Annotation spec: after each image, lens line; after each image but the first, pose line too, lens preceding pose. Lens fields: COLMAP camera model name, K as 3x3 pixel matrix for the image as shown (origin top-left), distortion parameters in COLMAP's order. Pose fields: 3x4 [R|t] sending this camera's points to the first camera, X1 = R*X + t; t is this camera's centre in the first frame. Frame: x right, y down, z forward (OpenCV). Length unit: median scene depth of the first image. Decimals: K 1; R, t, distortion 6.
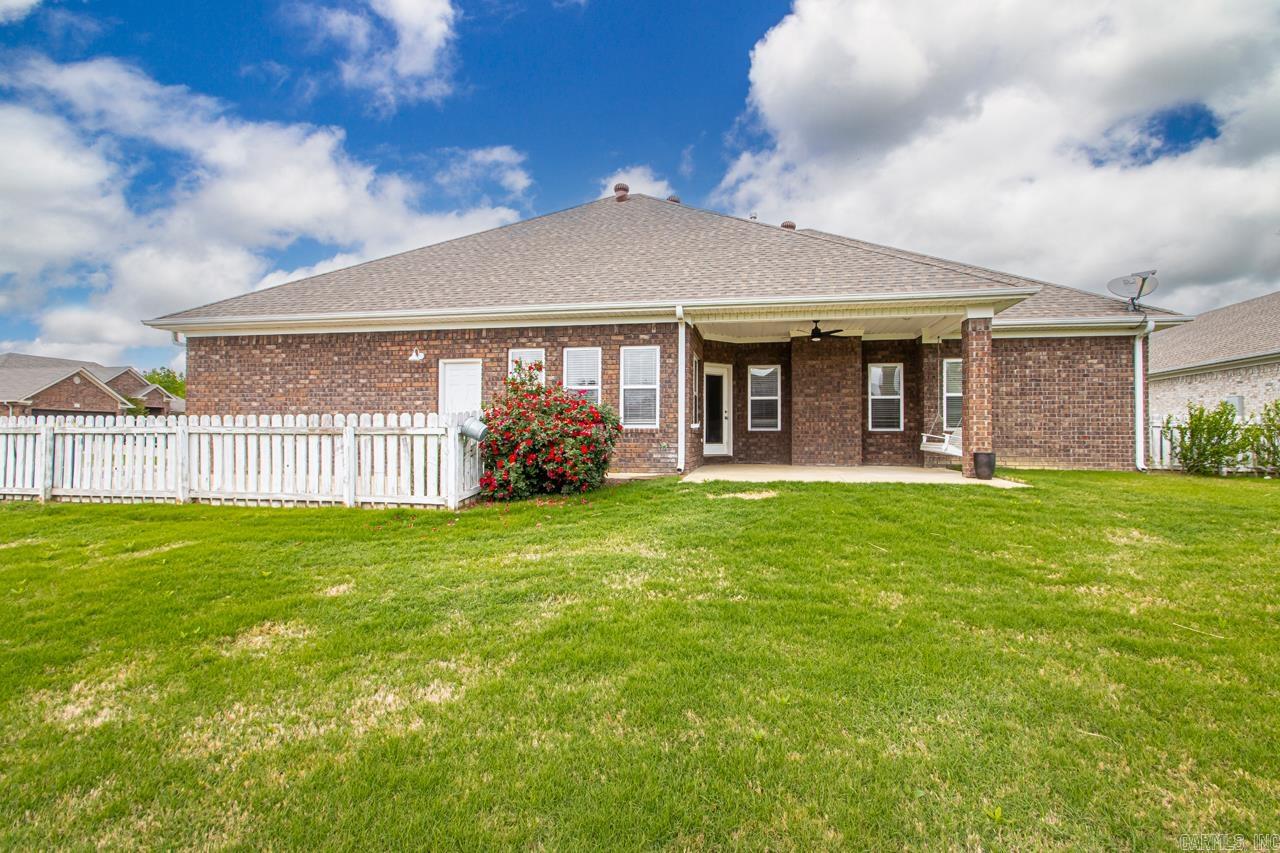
lens RADIAL K [[592.3, 0, 651.6], [0, 592.3, 422.3], [0, 0, 1]] dist [0.034273, -0.017485]
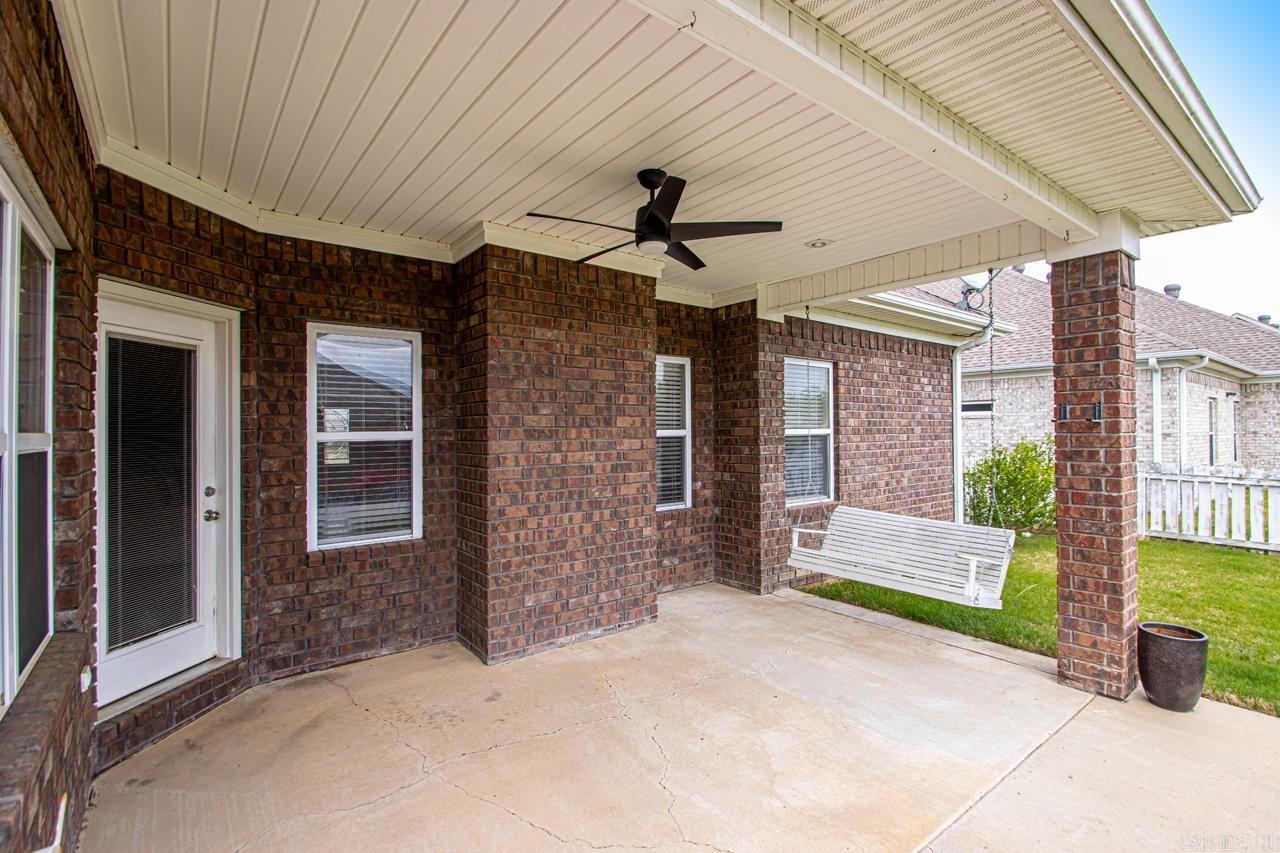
lens RADIAL K [[602.8, 0, 657.3], [0, 602.8, 425.7], [0, 0, 1]] dist [0.020991, -0.018686]
pose [[0.663339, -0.001800, 0.748317, 0.065459], [-0.007756, 0.999927, 0.009280, -0.056716], [-0.748279, -0.011960, 0.663276, 0.776246]]
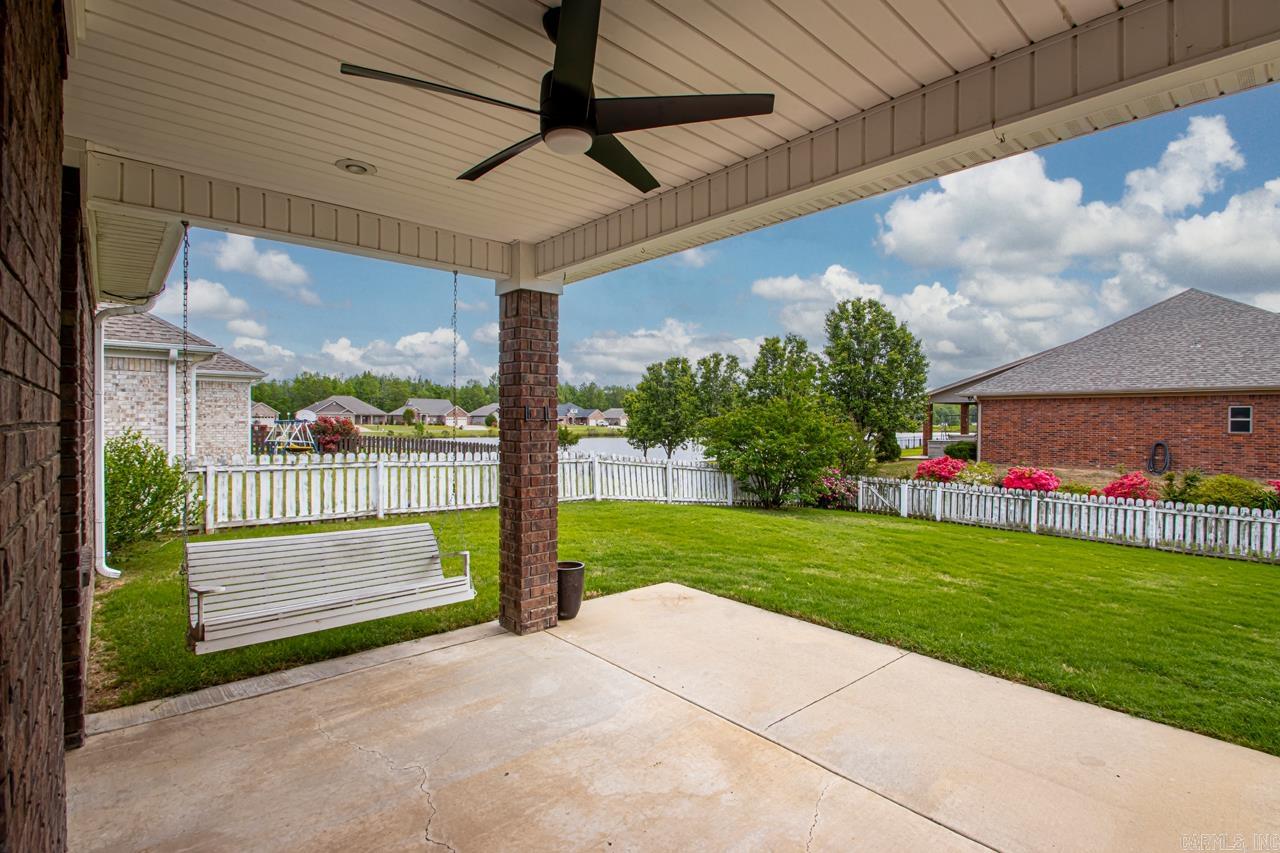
lens RADIAL K [[603.1, 0, 637.7], [0, 603.1, 426.2], [0, 0, 1]] dist [0.022826, -0.017791]
pose [[-0.784482, -0.014374, 0.619986, 0.151215], [-0.021118, 0.999771, -0.003542, -0.054037], [-0.619792, -0.015871, -0.784605, 1.103760]]
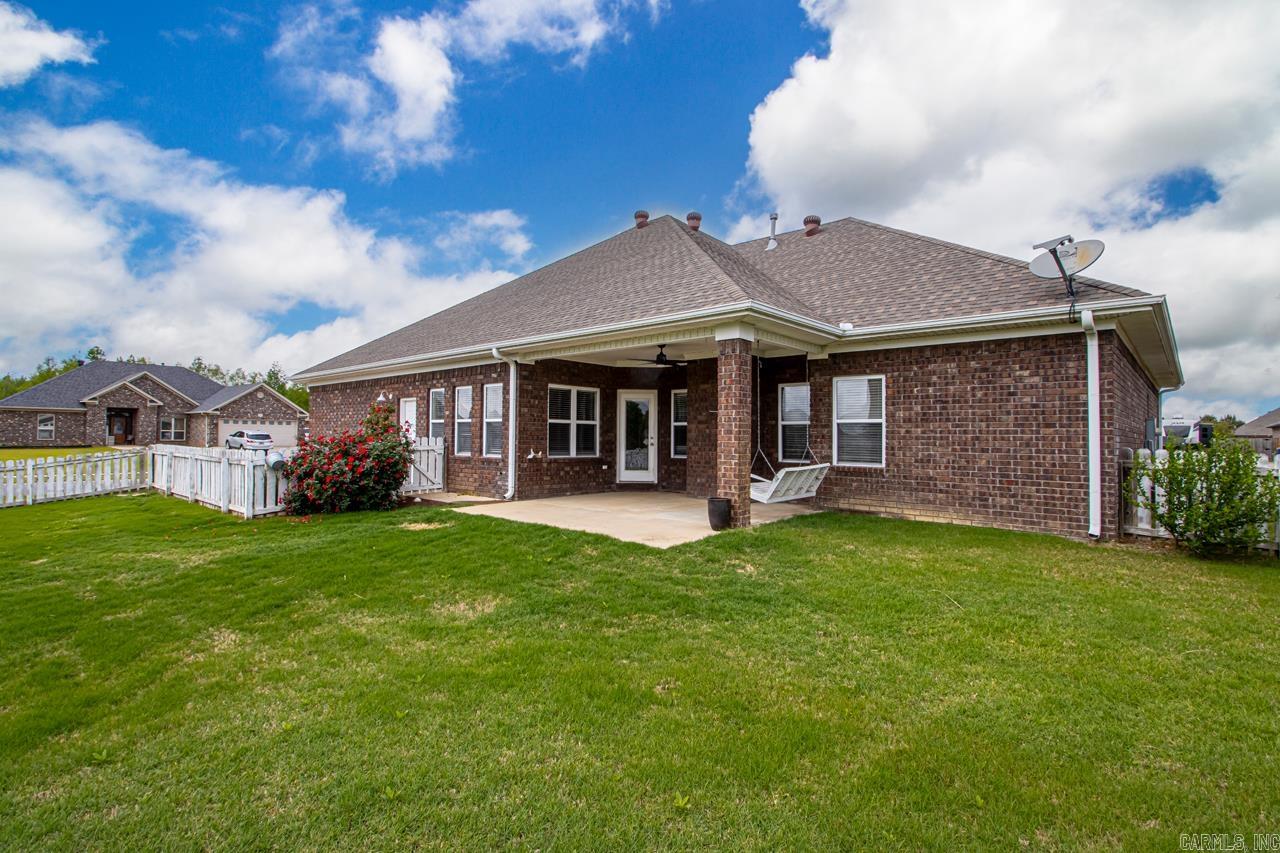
lens RADIAL K [[603.1, 0, 637.7], [0, 603.1, 426.2], [0, 0, 1]] dist [0.022826, -0.017791]
pose [[0.843502, -0.004480, -0.537108, 0.727708], [0.004457, 0.999989, -0.001342, -0.040720], [0.537108, -0.001262, 0.843513, 0.166226]]
